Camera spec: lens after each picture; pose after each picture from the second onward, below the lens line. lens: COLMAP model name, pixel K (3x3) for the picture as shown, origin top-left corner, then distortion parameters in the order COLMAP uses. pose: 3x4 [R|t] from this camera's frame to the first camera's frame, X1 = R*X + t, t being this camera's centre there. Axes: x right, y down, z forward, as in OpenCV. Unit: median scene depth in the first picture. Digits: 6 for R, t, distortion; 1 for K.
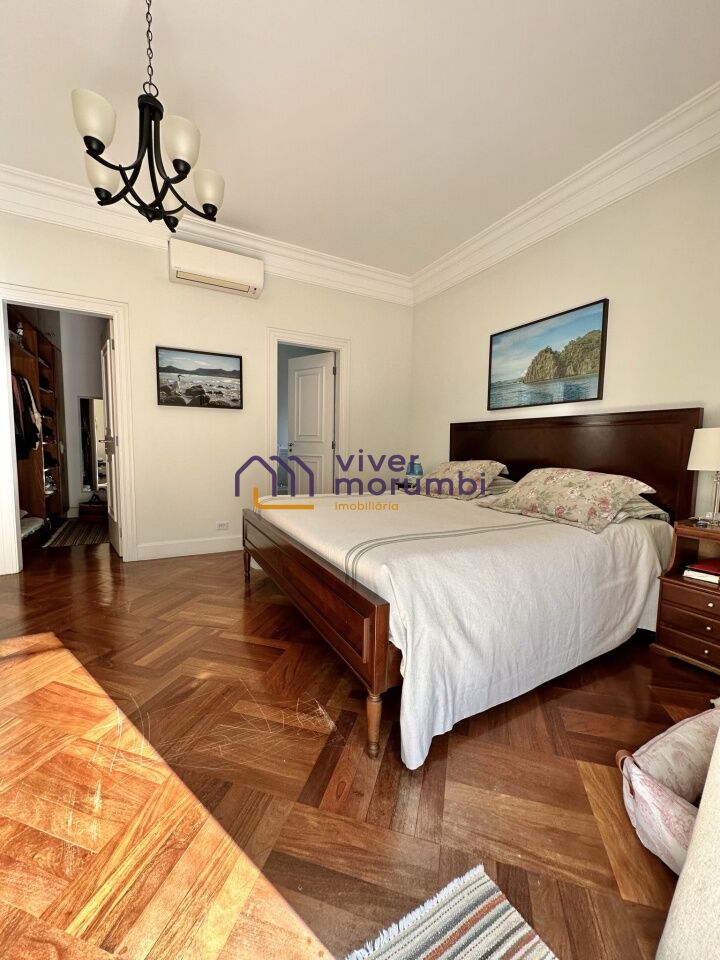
lens RADIAL K [[381.5, 0, 360.4], [0, 381.5, 477.6], [0, 0, 1]] dist [-0.003841, -0.000050]
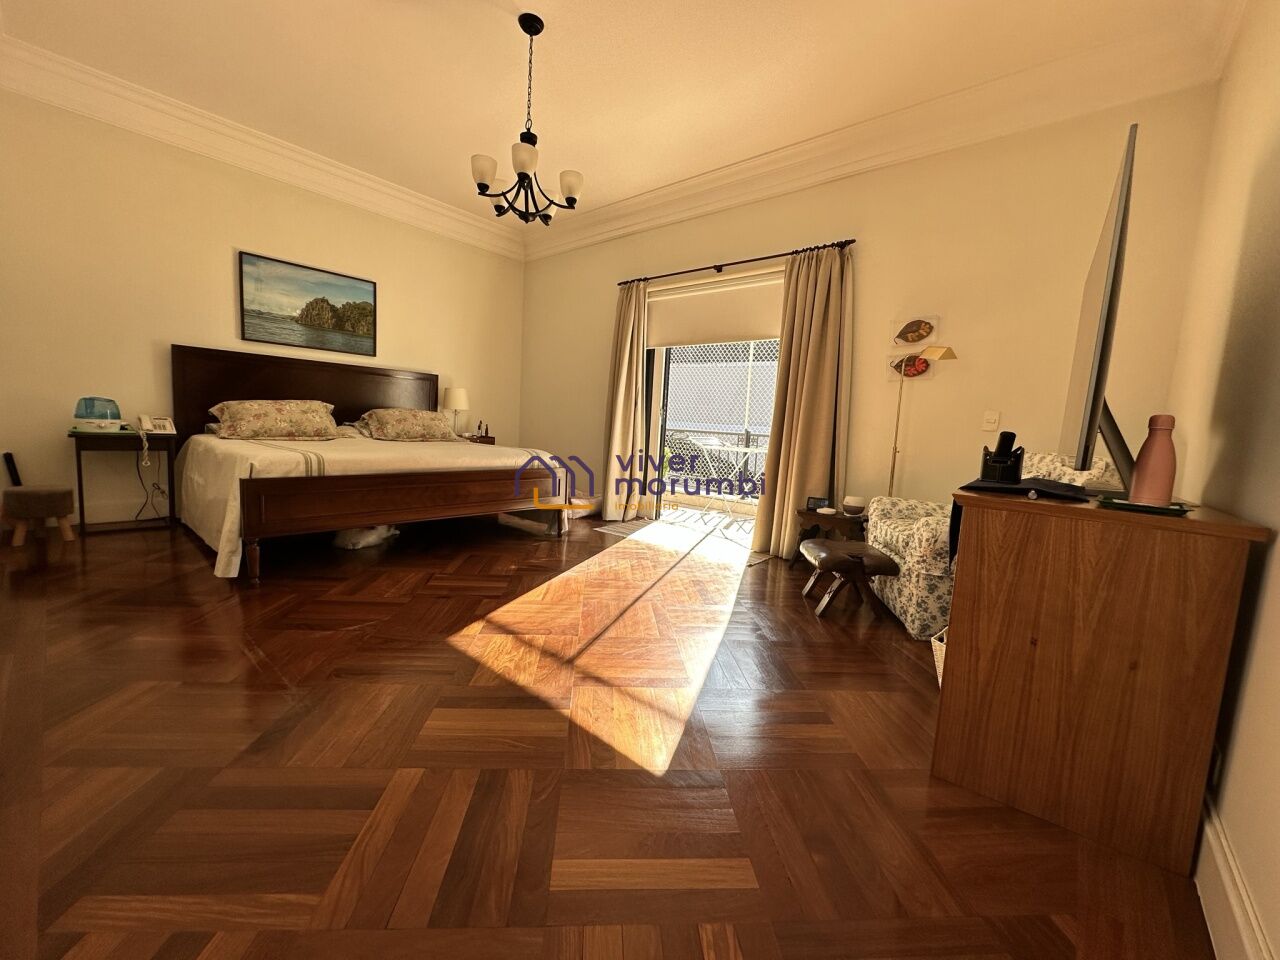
lens RADIAL K [[508.7, 0, 638.8], [0, 508.7, 477.5], [0, 0, 1]] dist [-0.003841, -0.000050]
pose [[-0.336109, -0.136465, 0.931884, -1.236563], [0.011457, 0.988782, 0.148929, -0.034949], [-0.941753, 0.060733, -0.330775, 0.646801]]
